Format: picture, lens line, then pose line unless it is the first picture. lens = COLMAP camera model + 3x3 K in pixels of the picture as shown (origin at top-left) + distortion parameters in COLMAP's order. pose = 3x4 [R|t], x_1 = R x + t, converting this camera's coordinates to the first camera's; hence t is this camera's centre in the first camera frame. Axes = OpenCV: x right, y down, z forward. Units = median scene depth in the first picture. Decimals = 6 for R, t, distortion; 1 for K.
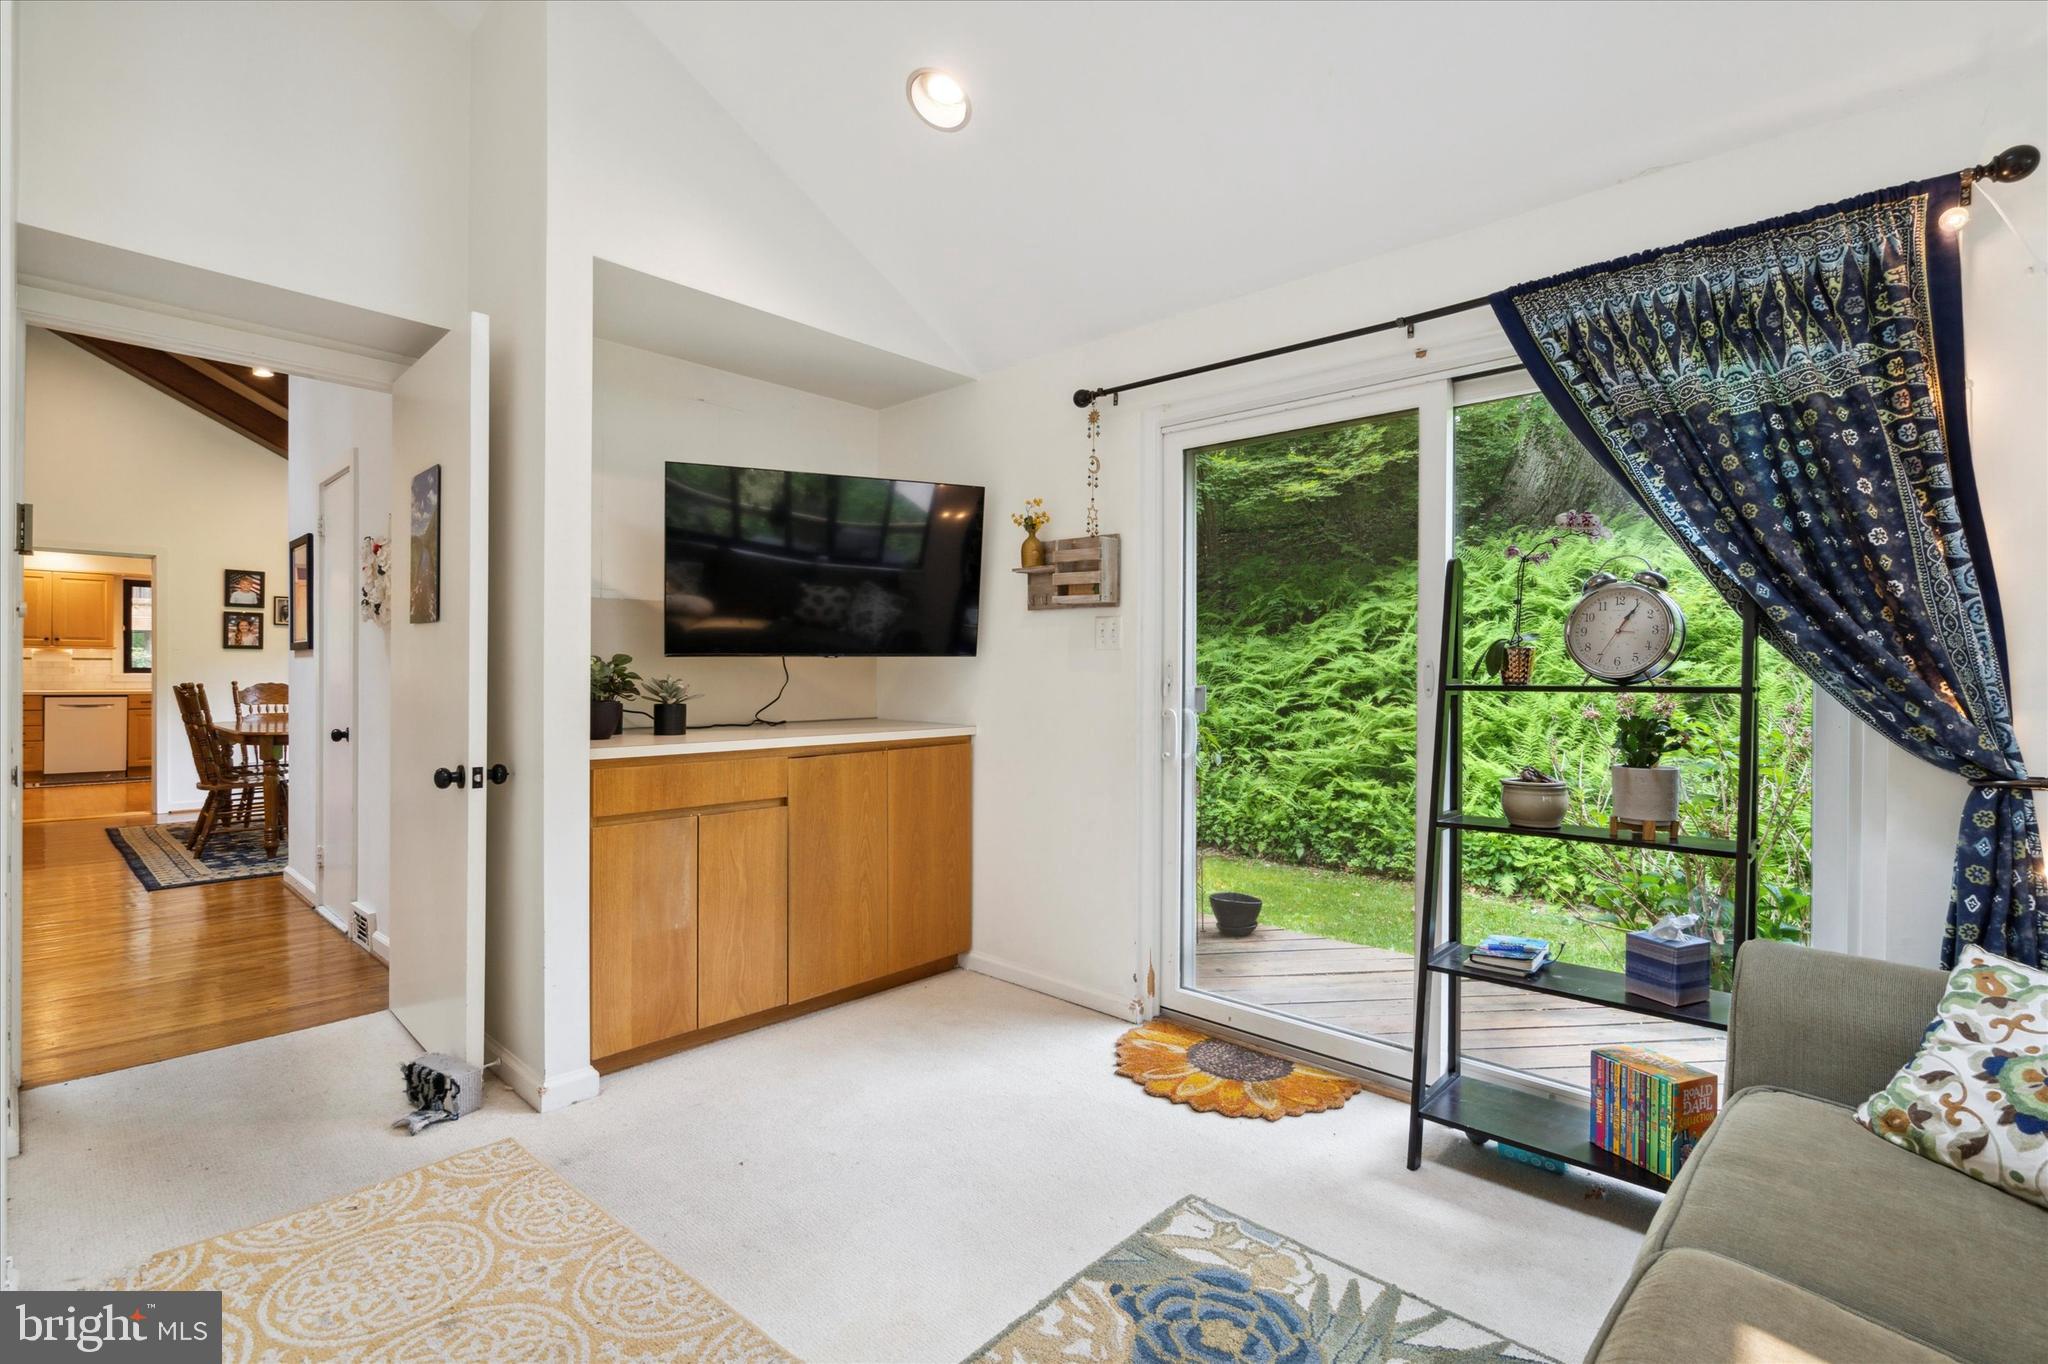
lens RADIAL K [[937.4, 0, 1026.2], [0, 937.4, 687.7], [0, 0, 1]] dist [-0.004790, 0.001255]
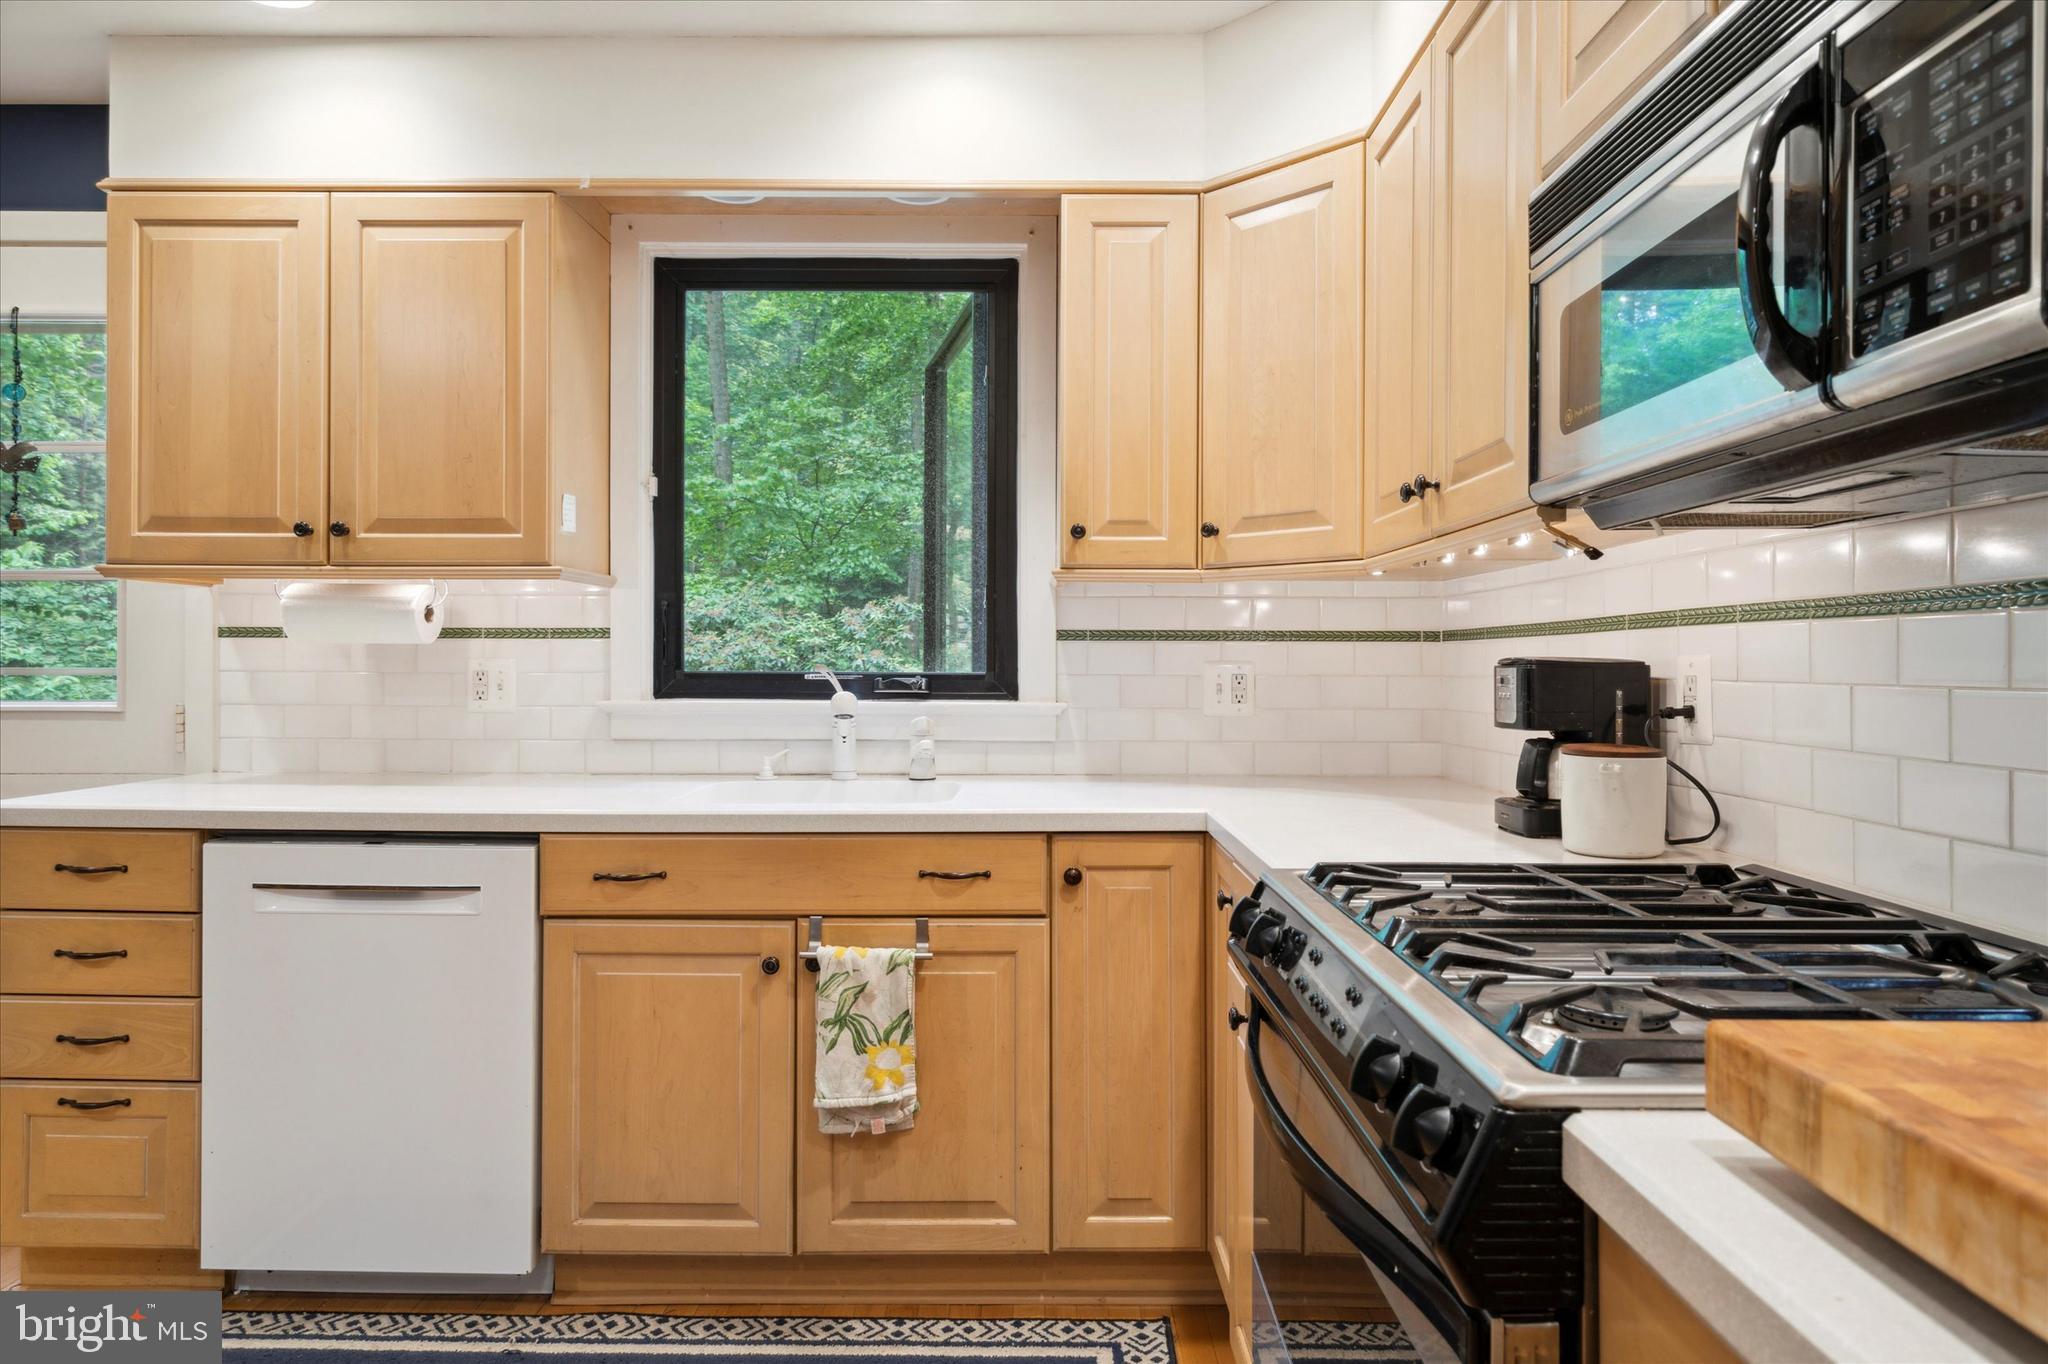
lens RADIAL K [[1228.9, 0, 1025.9], [0, 1228.9, 660.2], [0, 0, 1]] dist [0.006604, -0.001496]
pose [[0.667238, -0.005922, -0.744821, -0.726017], [-0.009760, 0.999813, -0.016693, -0.020998], [0.744781, 0.018407, 0.667055, 0.905055]]
